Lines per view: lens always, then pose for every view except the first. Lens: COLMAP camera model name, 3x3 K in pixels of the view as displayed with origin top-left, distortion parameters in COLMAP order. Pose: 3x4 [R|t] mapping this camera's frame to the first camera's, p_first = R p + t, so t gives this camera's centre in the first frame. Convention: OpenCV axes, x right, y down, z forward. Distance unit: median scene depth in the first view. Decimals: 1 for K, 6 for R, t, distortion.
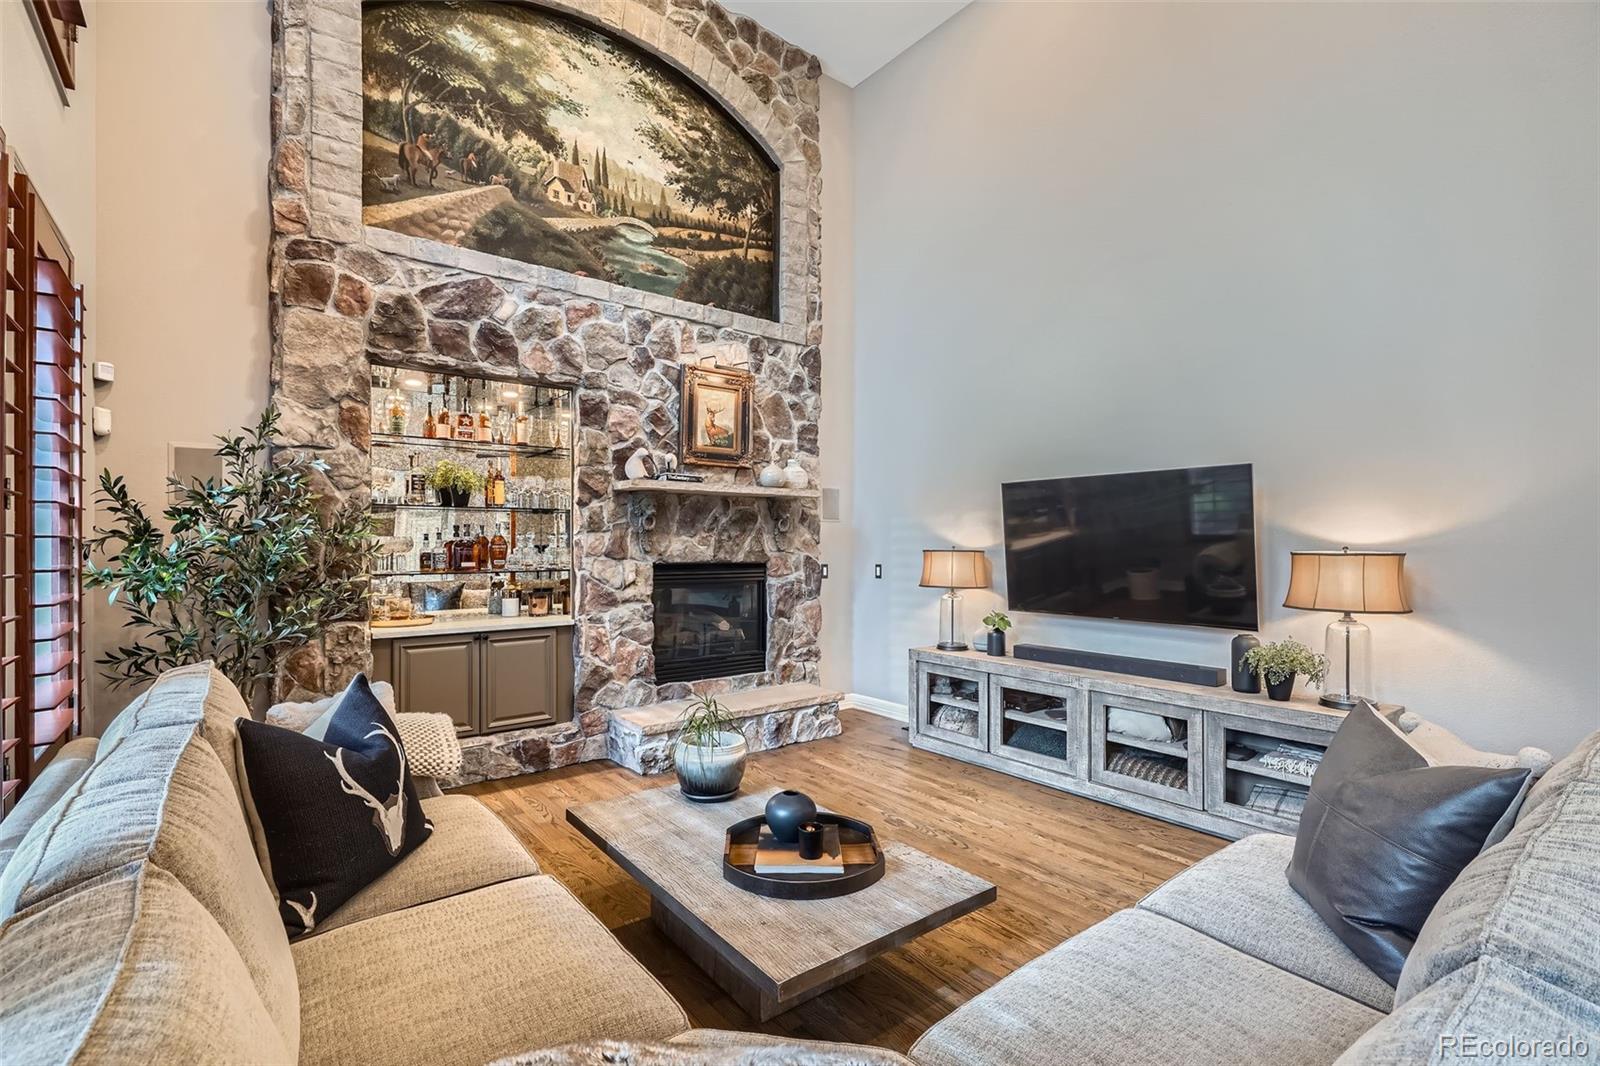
lens RADIAL K [[727.7, 0, 795.9], [0, 727.7, 546.5], [0, 0, 1]] dist [0.002832, -0.007030]
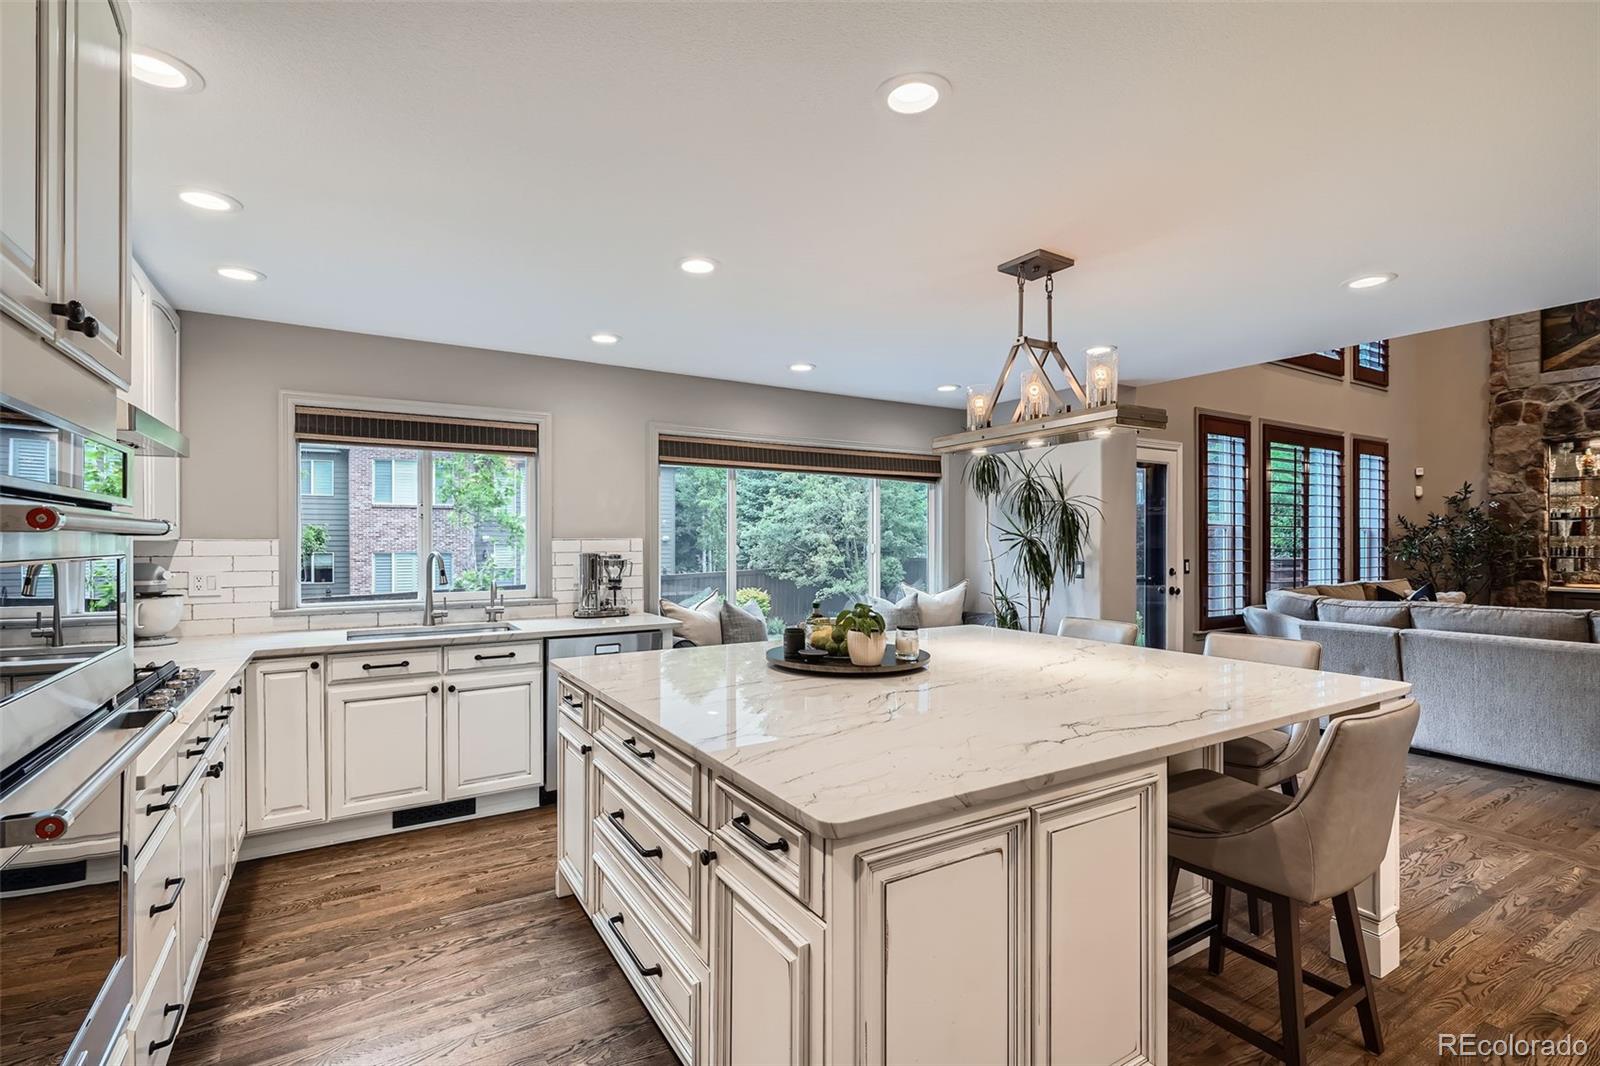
lens RADIAL K [[733.2, 0, 796.8], [0, 733.2, 540.5], [0, 0, 1]] dist [0.000400, 0.000116]
pose [[-0.127882, 0.001050, -0.991789, 1.260651], [-0.004023, 0.999991, 0.001577, 0.001372], [0.991781, 0.004191, -0.127876, -0.554267]]
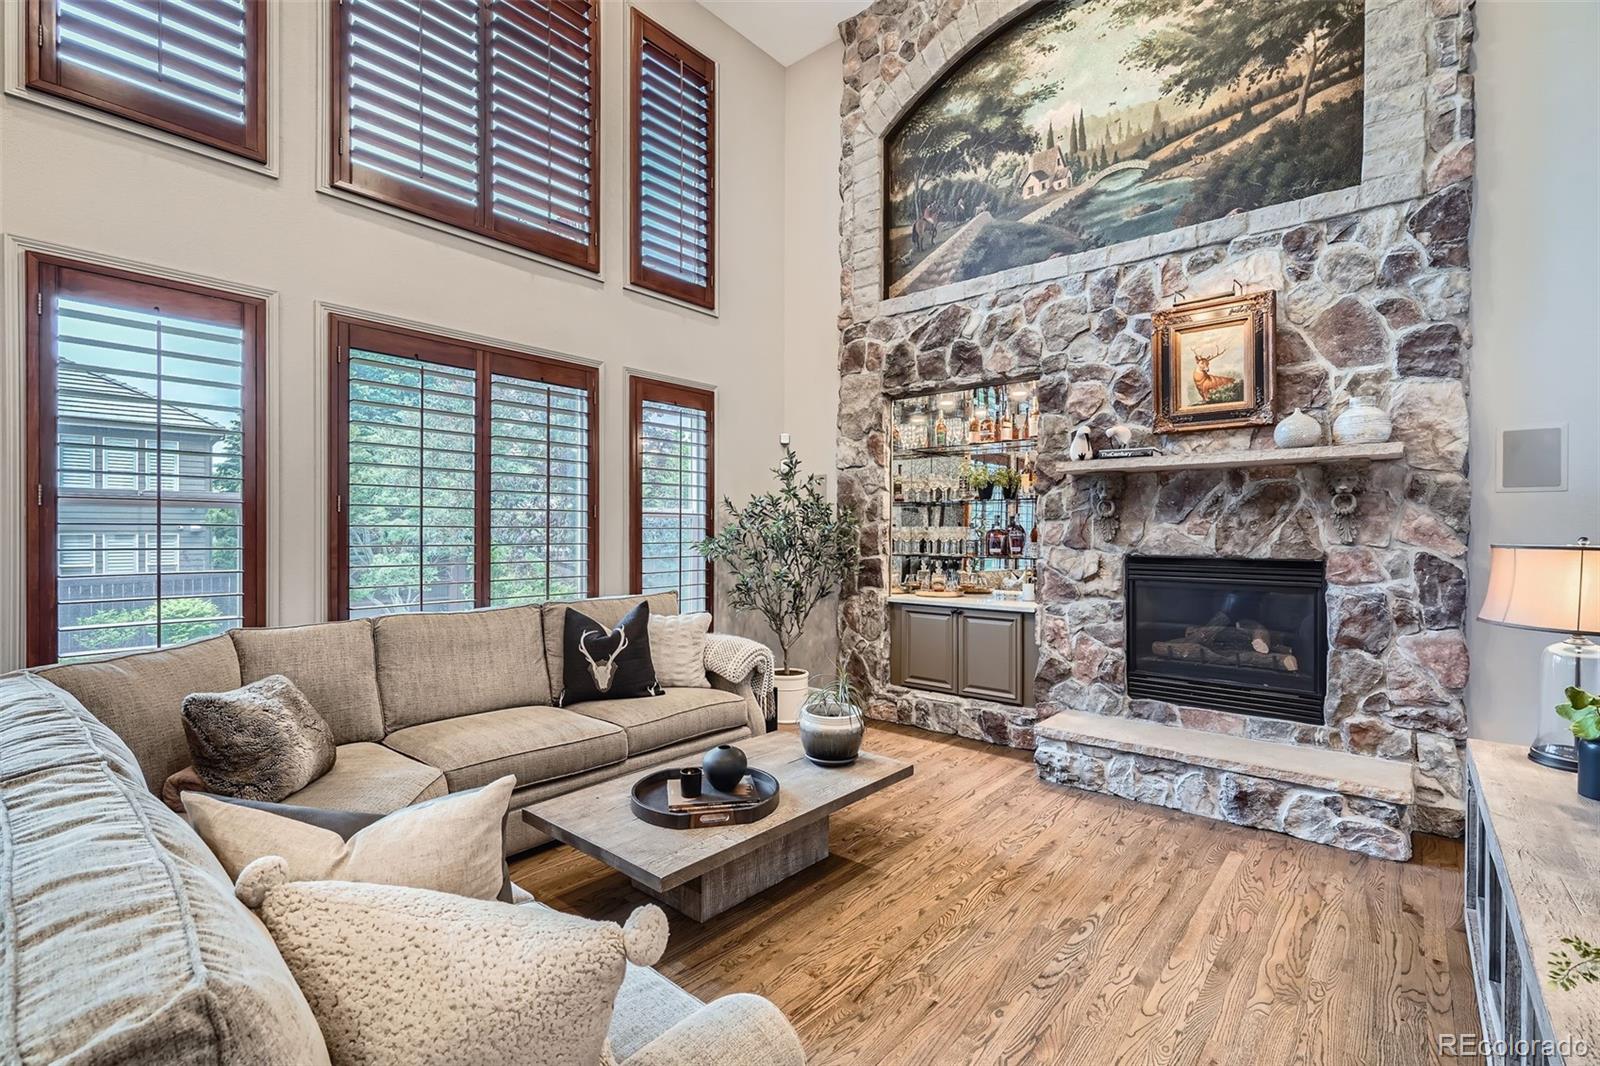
lens RADIAL K [[727.7, 0, 795.9], [0, 727.7, 546.5], [0, 0, 1]] dist [0.002832, -0.007030]
pose [[0.186874, 0.015885, -0.982255, 0.598696], [-0.009064, 0.999855, 0.014446, 0.004163], [0.982342, 0.006203, 0.186991, 0.470627]]
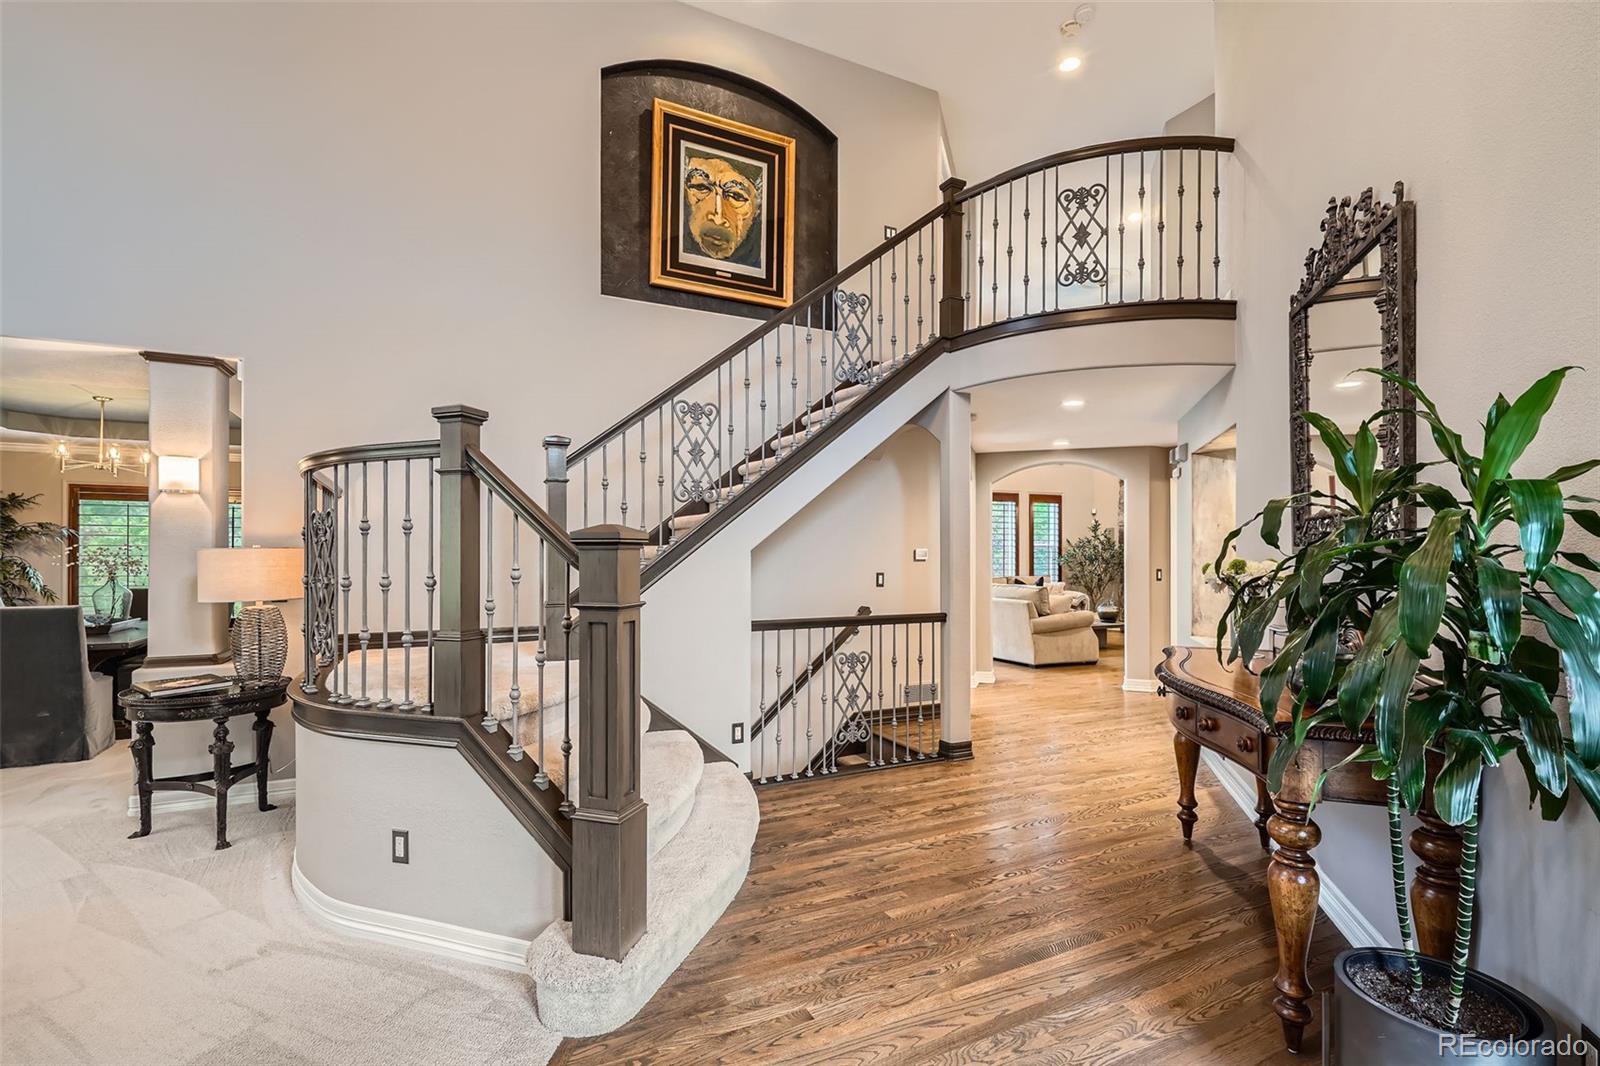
lens RADIAL K [[727.7, 0, 795.9], [0, 727.7, 546.5], [0, 0, 1]] dist [0.002832, -0.007030]
pose [[-0.219071, -0.010197, -0.975656, 2.367486], [-0.009436, 0.999921, -0.008332, 0.005195], [0.975663, 0.007382, -0.219150, 0.177665]]
